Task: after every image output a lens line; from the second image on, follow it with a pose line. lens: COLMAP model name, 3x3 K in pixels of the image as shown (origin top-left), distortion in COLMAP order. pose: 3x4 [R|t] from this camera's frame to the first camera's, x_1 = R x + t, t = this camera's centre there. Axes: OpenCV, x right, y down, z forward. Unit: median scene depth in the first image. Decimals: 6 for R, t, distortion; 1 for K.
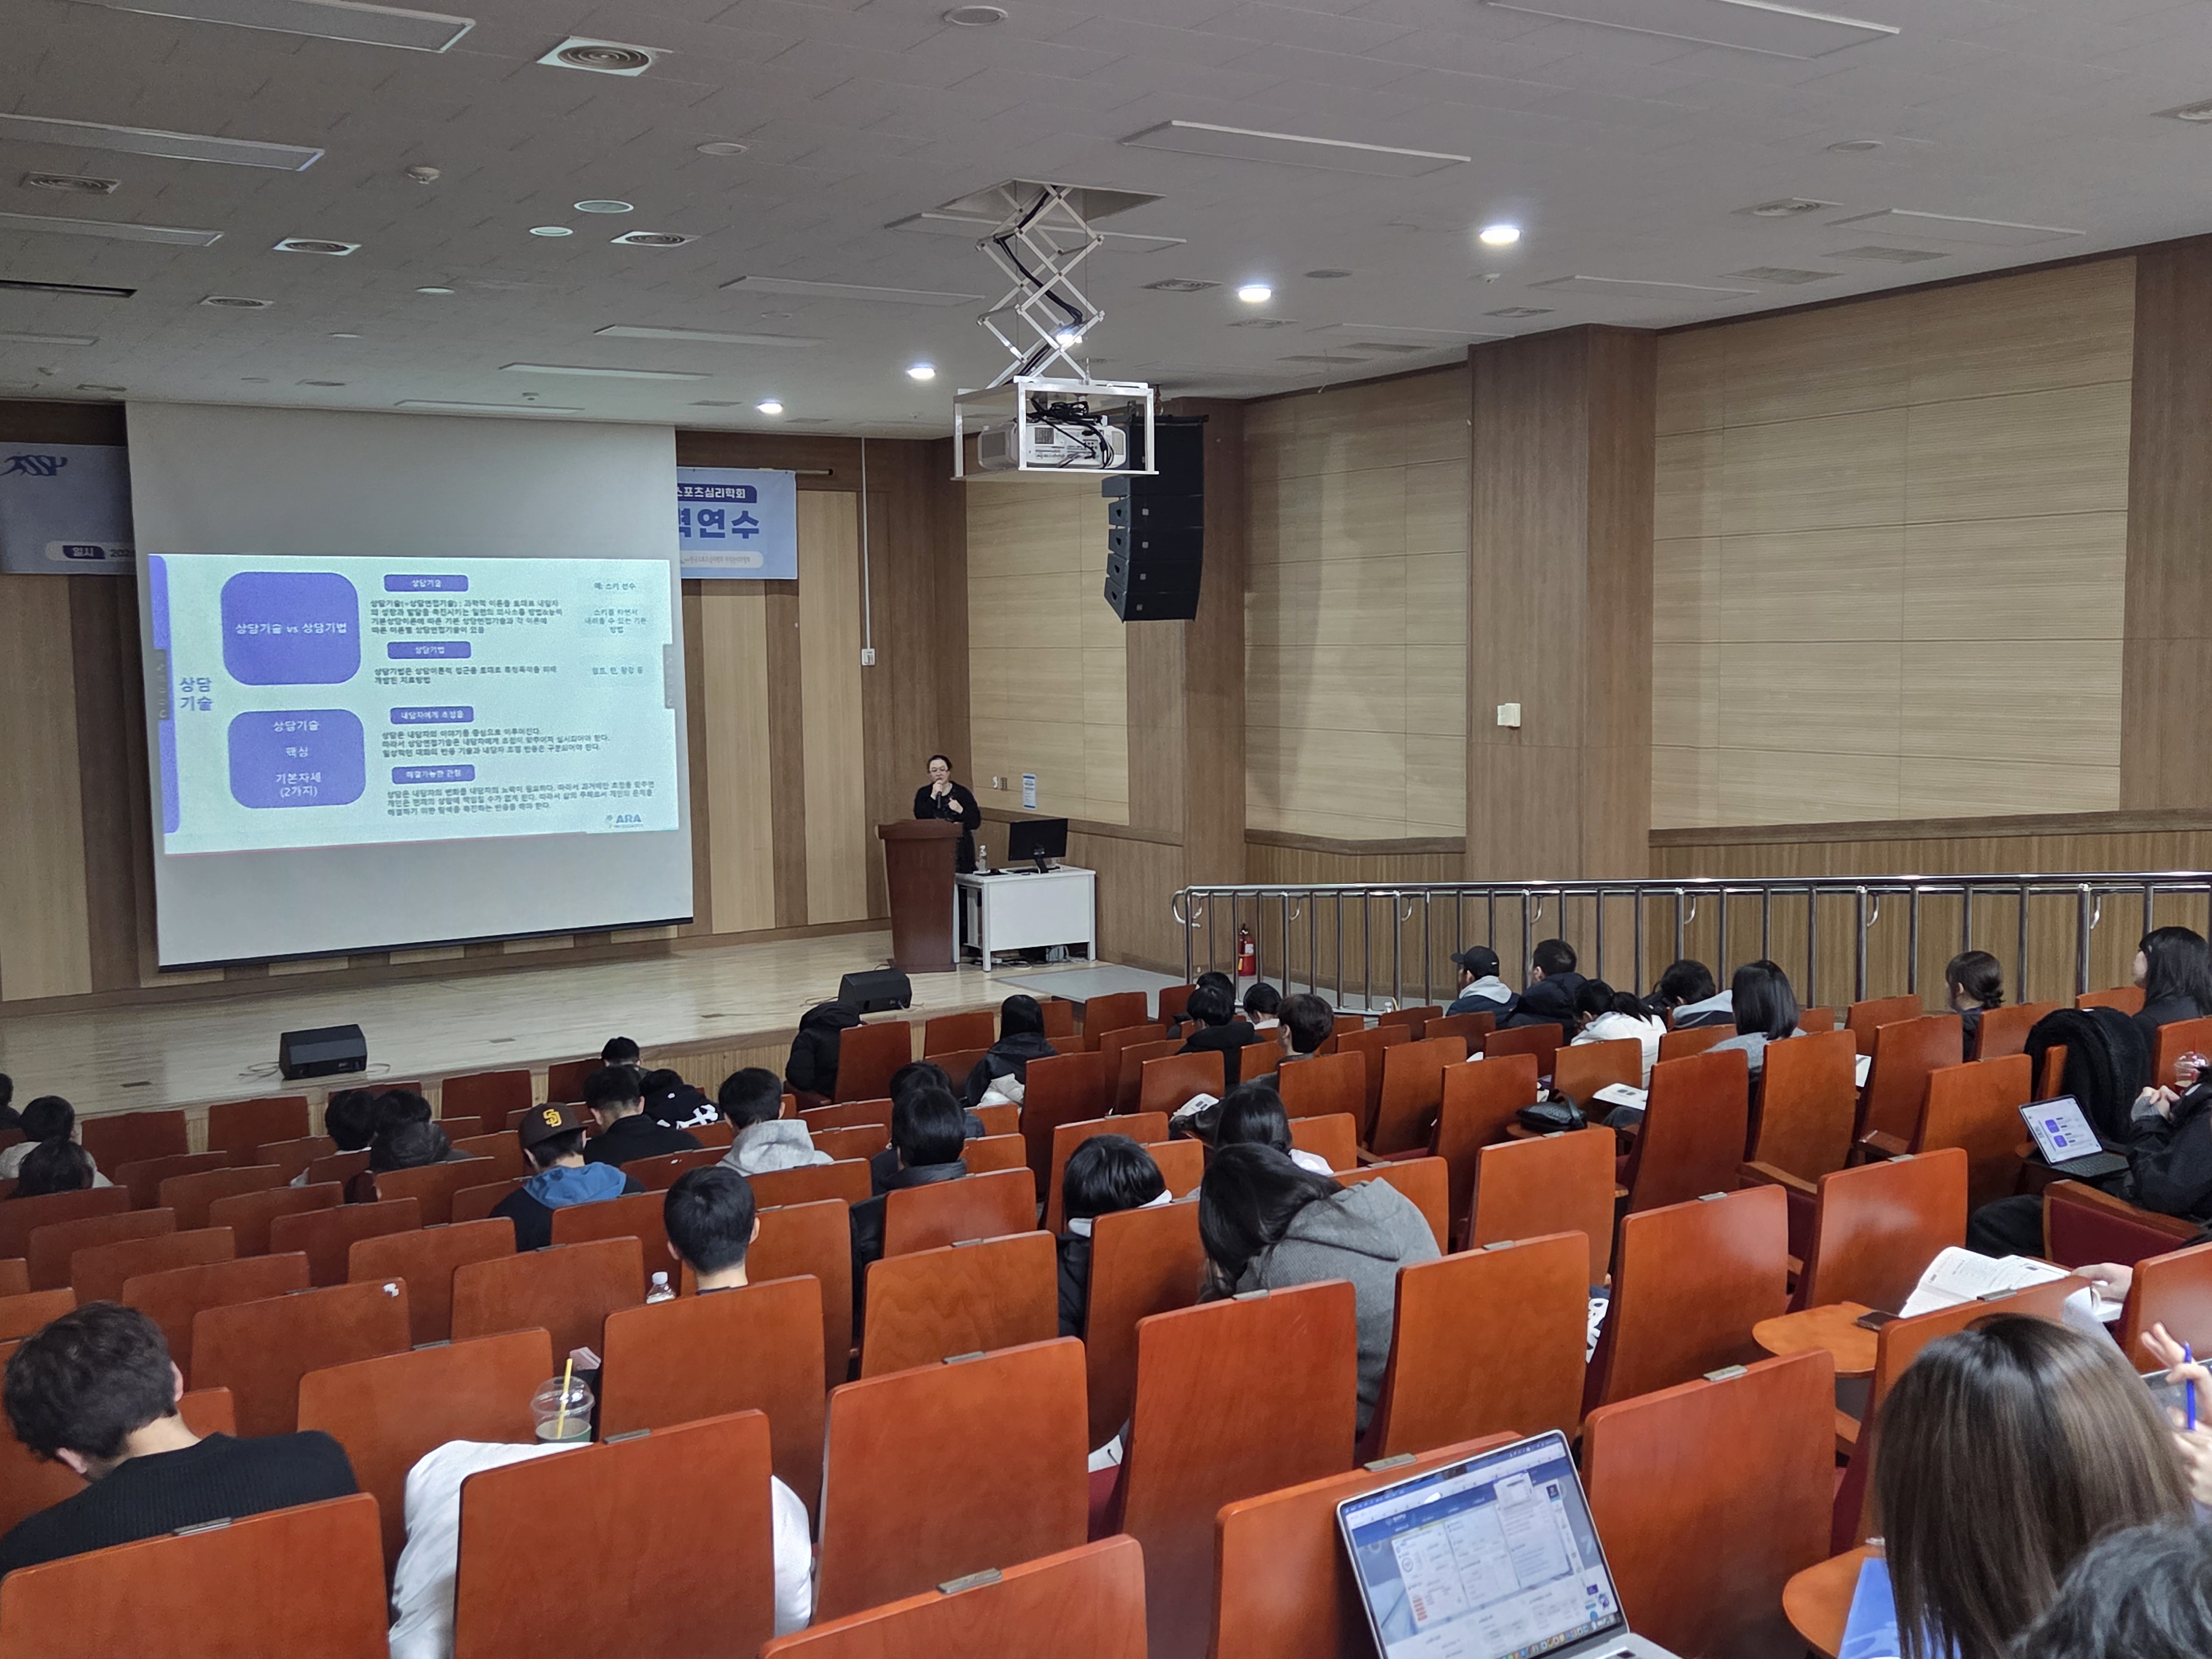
lens RADIAL K [[2125.9, 0, 1097.3], [0, 2125.9, 837.3], [0, 0, 1]] dist [0.041394, 0.000000]
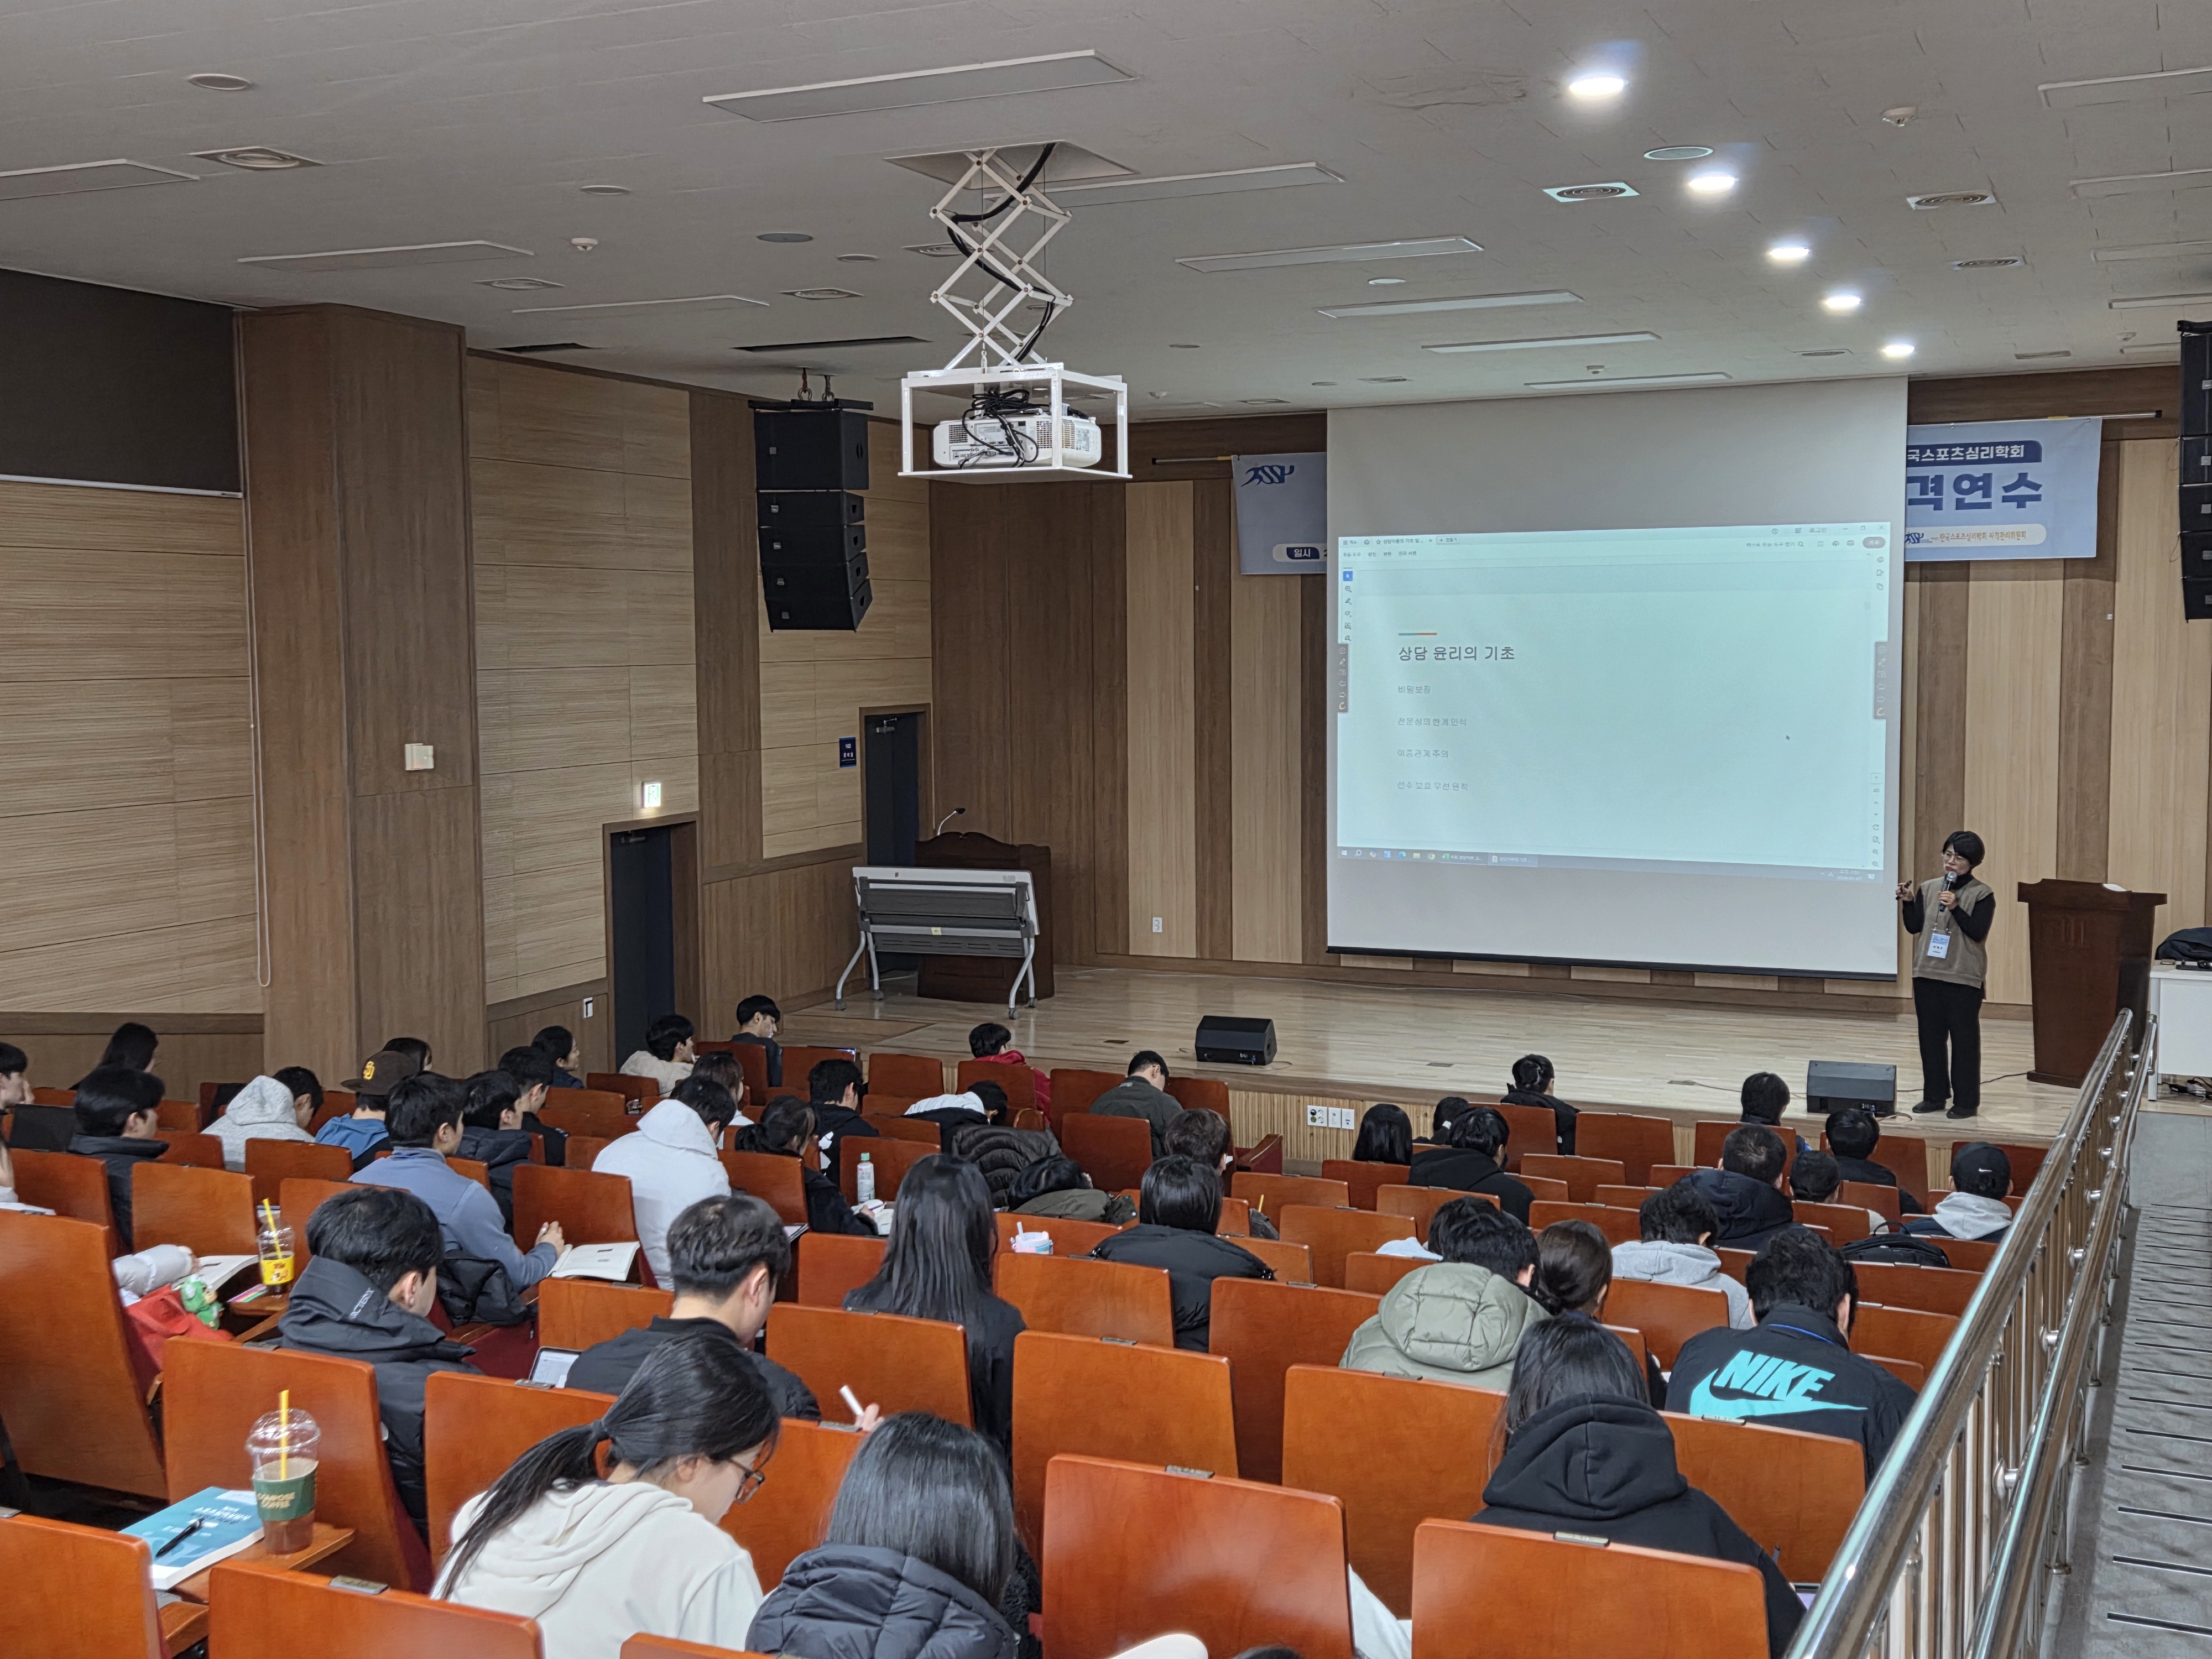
lens RADIAL K [[2398.3, 0, 1078.0], [0, 2398.3, 814.3], [0, 0, 1]] dist [0.067952, 0.000000]
pose [[0.528653, 0.074924, -0.845525, 0.429245], [-0.079973, 0.996062, 0.038262, -0.034662], [0.845062, 0.047392, 0.532563, 0.238512]]
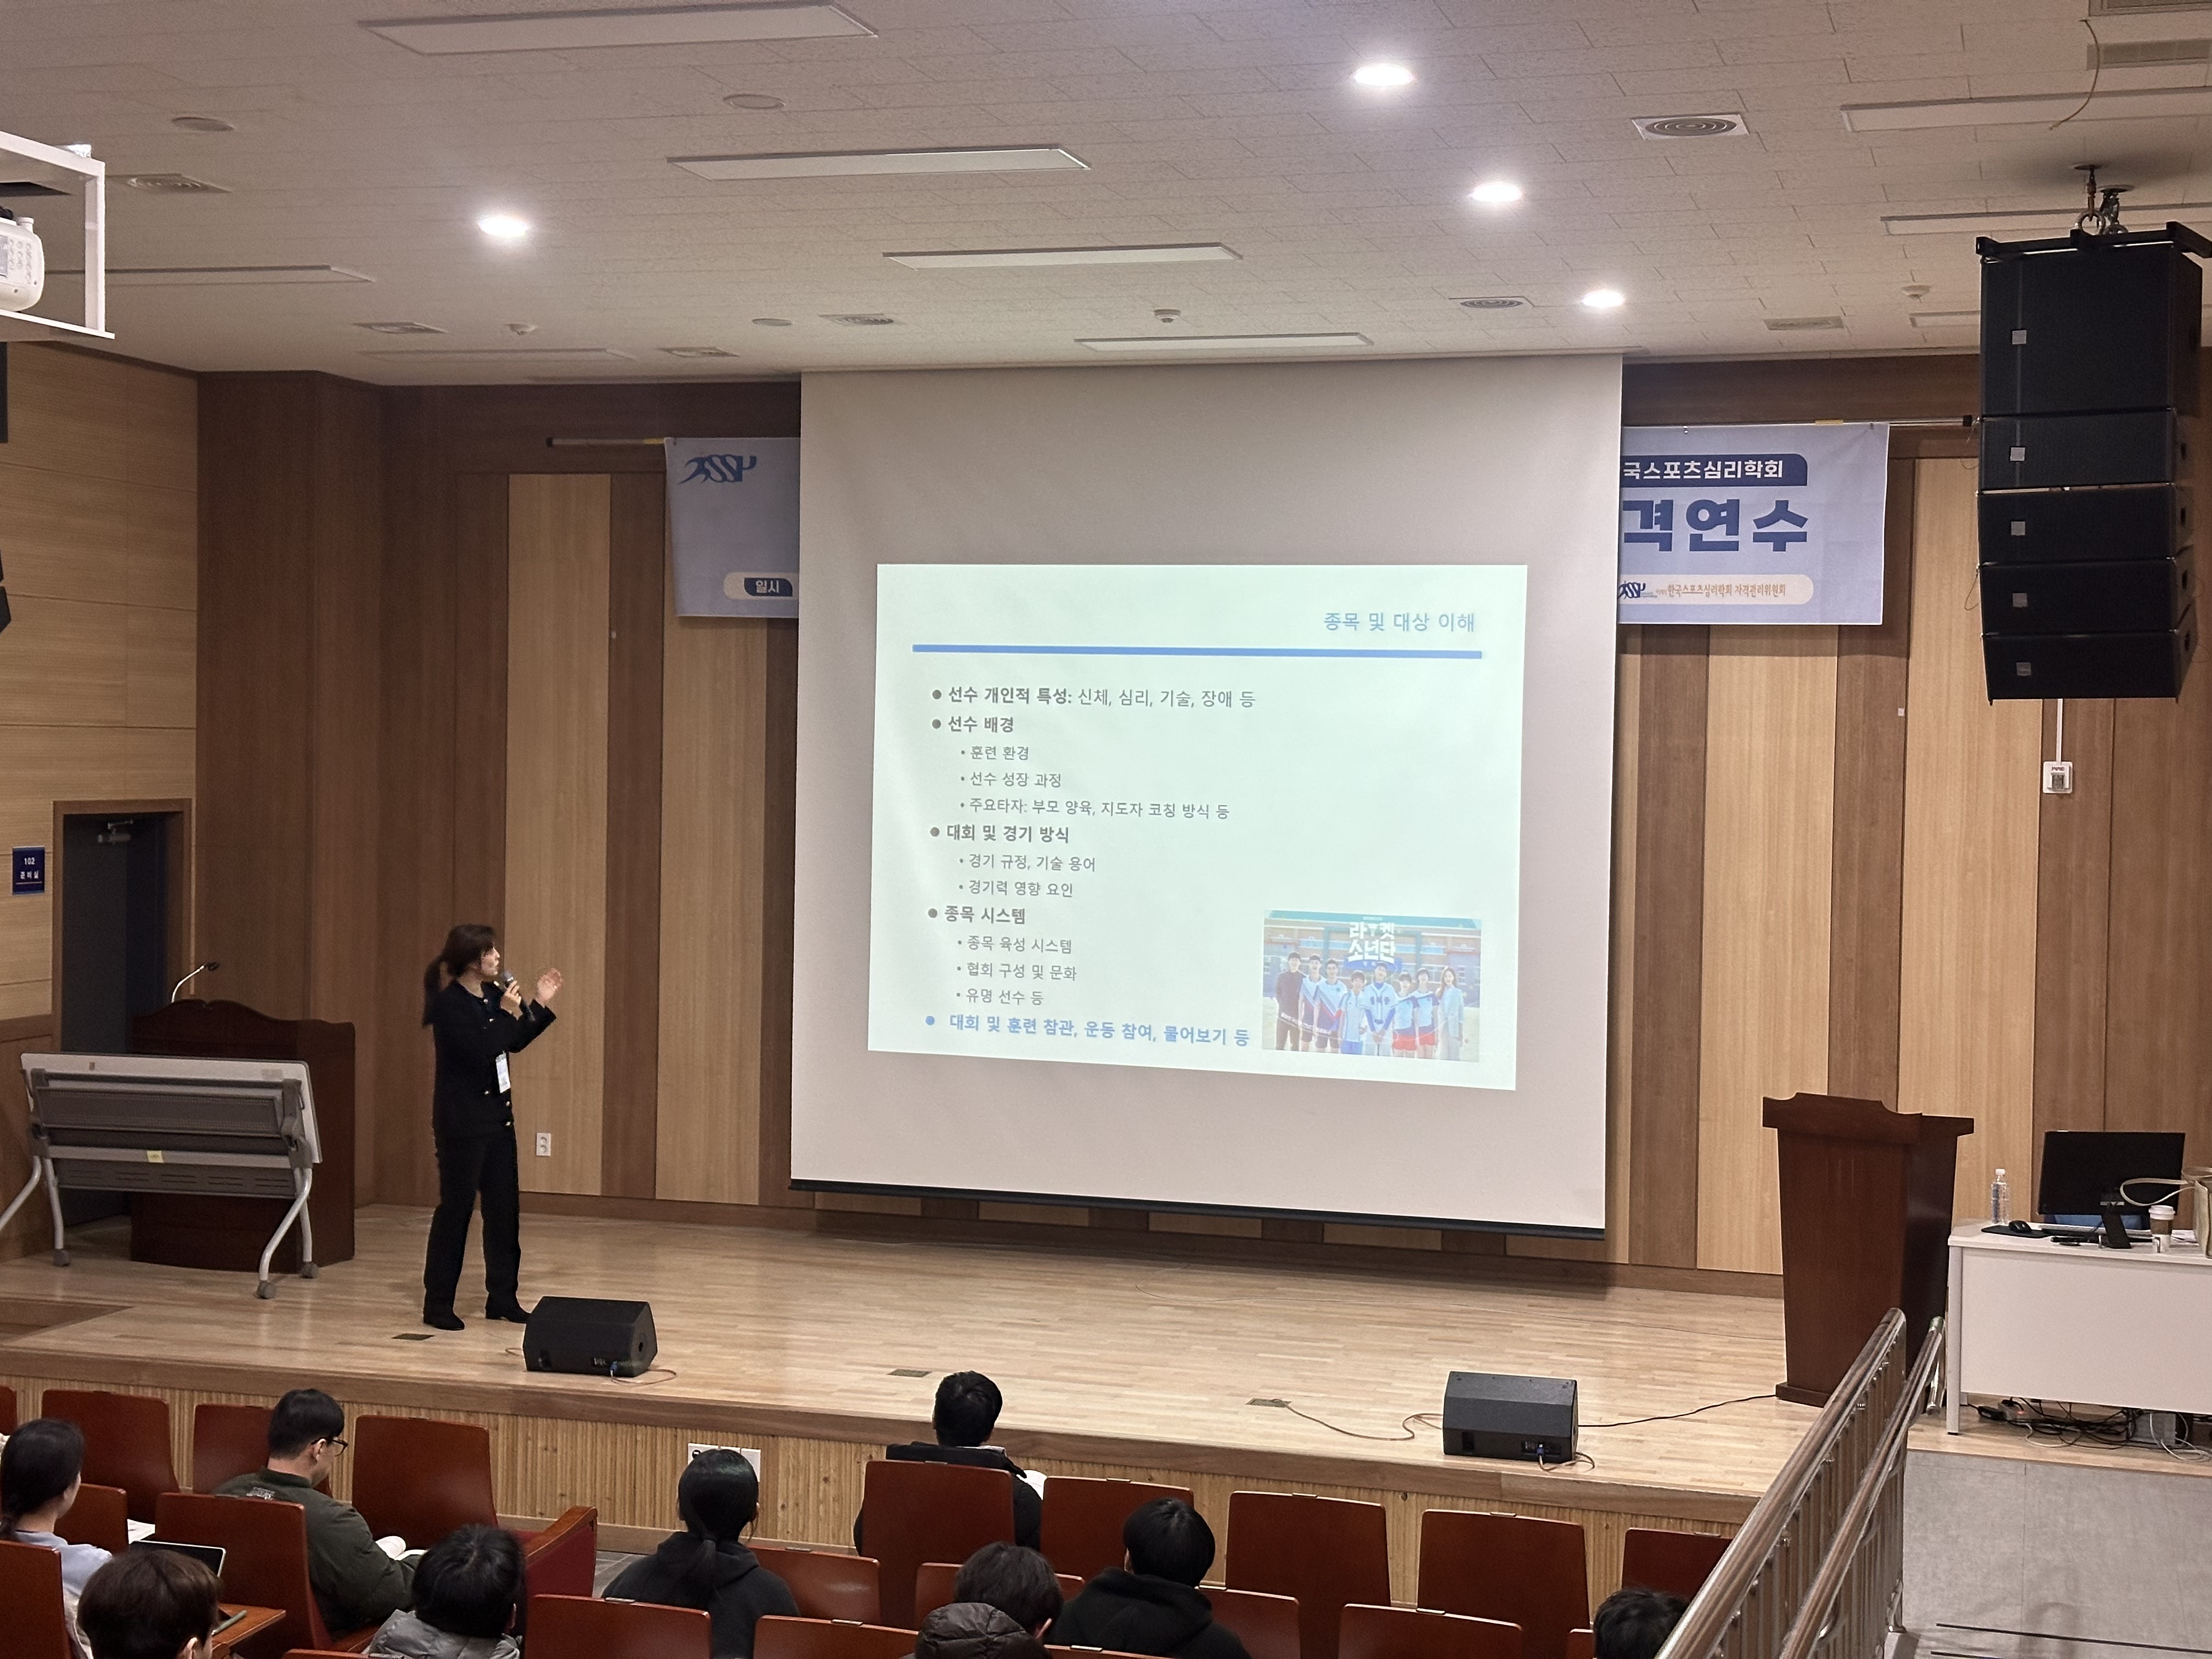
lens RADIAL K [[3100.0, 0, 1121.9], [0, 3100.0, 815.8], [0, 0, 1]] dist [0.136525, 0.000000]
pose [[0.641860, 0.043637, -0.765579, 0.349278], [-0.100474, 0.994558, -0.027549, -0.035168], [0.760211, 0.094603, 0.642752, 0.376426]]
